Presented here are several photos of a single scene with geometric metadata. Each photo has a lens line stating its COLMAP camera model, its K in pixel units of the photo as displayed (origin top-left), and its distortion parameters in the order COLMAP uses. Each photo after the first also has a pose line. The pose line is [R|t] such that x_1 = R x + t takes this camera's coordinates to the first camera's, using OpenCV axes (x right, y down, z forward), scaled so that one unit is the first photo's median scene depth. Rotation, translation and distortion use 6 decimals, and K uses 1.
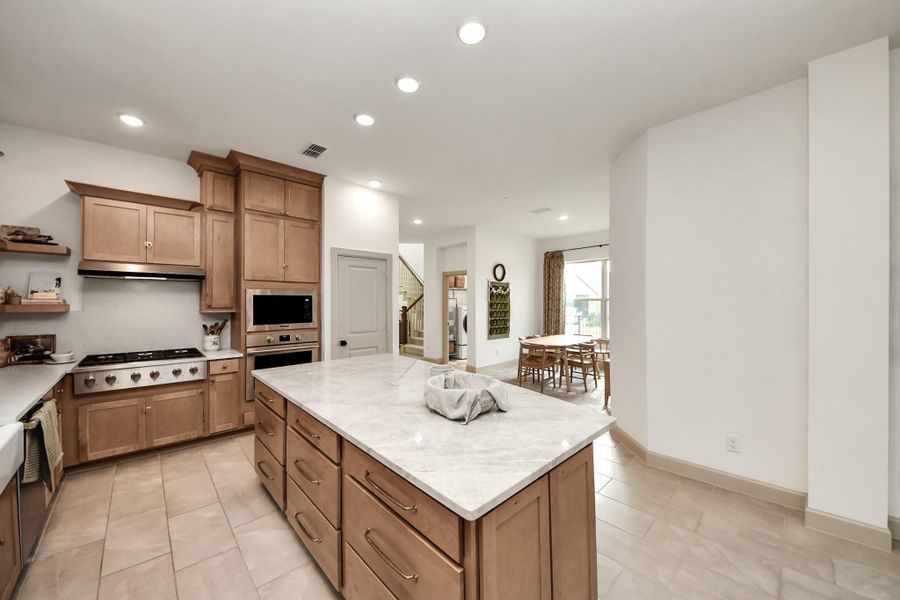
lens RADIAL K [[322.9, 0, 442.9], [0, 322.9, 303.0], [0, 0, 1]] dist [-0.010329, -0.004381]
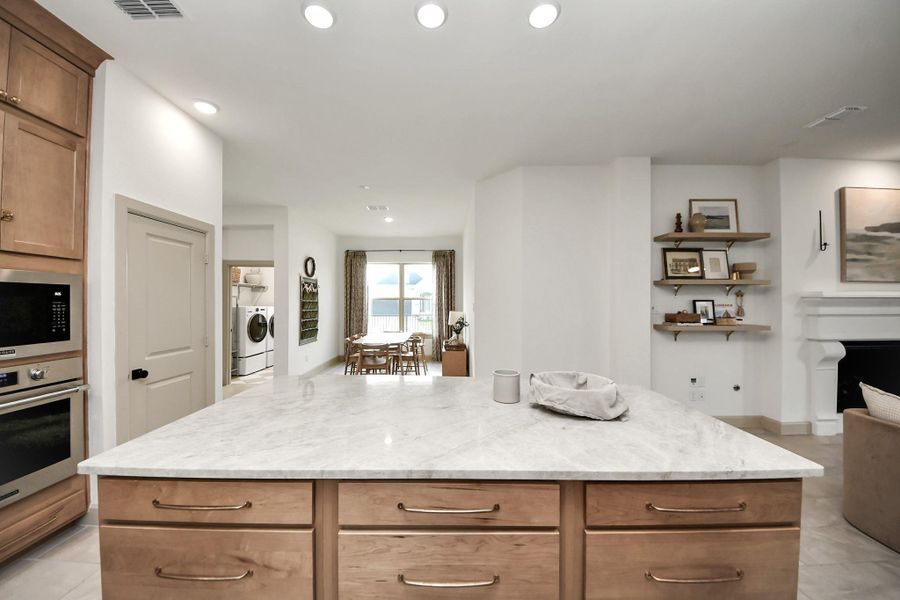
lens RADIAL K [[322.9, 0, 445.0], [0, 322.9, 302.7], [0, 0, 1]] dist [-0.010329, -0.004381]
pose [[0.682767, -0.000854, 0.730636, -0.363436], [0.001888, 0.999998, -0.000596, 0.005082], [-0.730634, 0.001786, 0.682767, 0.257489]]
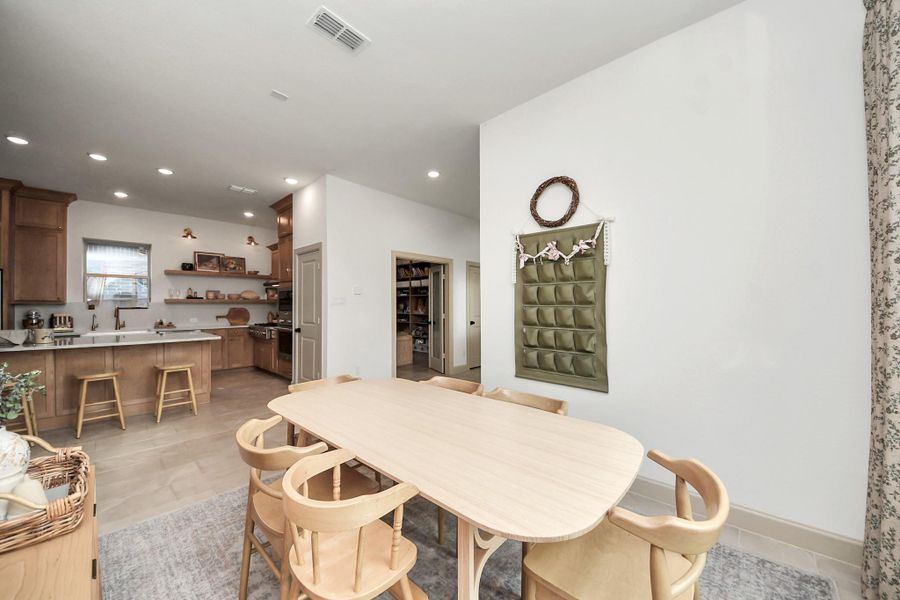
lens RADIAL K [[322.9, 0, 450.7], [0, 322.9, 304.2], [0, 0, 1]] dist [-0.010329, -0.004381]
pose [[0.043415, -0.005108, -0.999044, 0.937271], [-0.007681, 0.999956, -0.005446, 0.041968], [0.999028, 0.007911, 0.043373, 1.515880]]
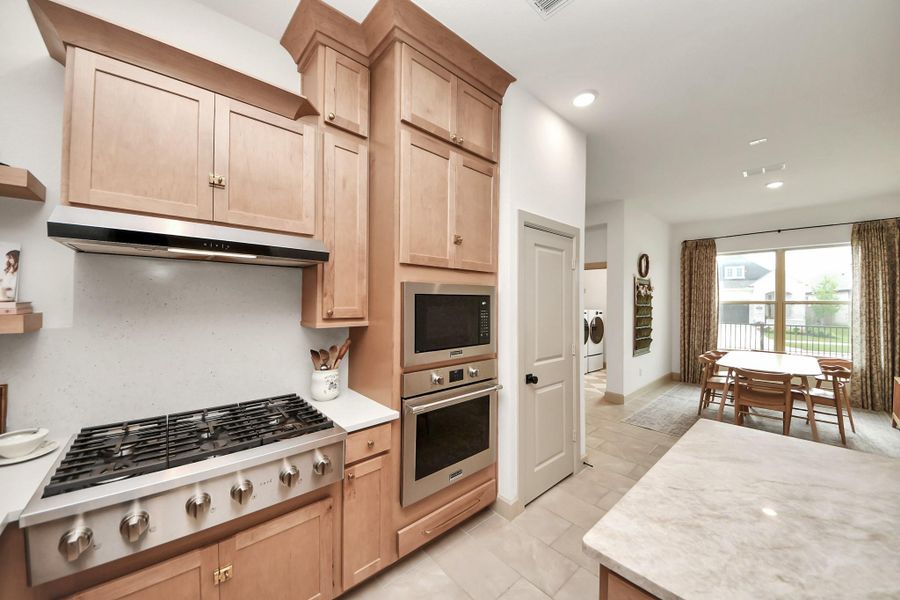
lens RADIAL K [[322.9, 0, 442.7], [0, 322.9, 303.2], [0, 0, 1]] dist [-0.010329, -0.004381]
pose [[0.999678, 0.004447, -0.024979, -0.468399], [-0.004501, 0.999988, -0.002112, -0.007805], [0.024969, 0.002223, 0.999686, 0.438635]]
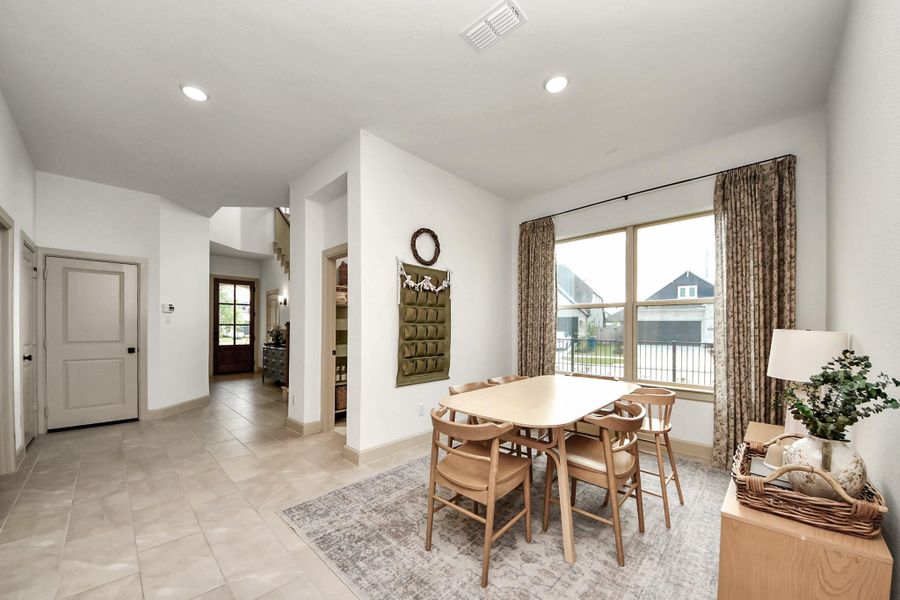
lens RADIAL K [[322.9, 0, 440.3], [0, 322.9, 326.5], [0, 0, 1]] dist [-0.010329, -0.004381]
pose [[0.999779, 0.008585, 0.019202, 0.329868], [-0.008560, 0.999962, -0.001396, 0.048177], [-0.019214, 0.001231, 0.999815, 0.882107]]
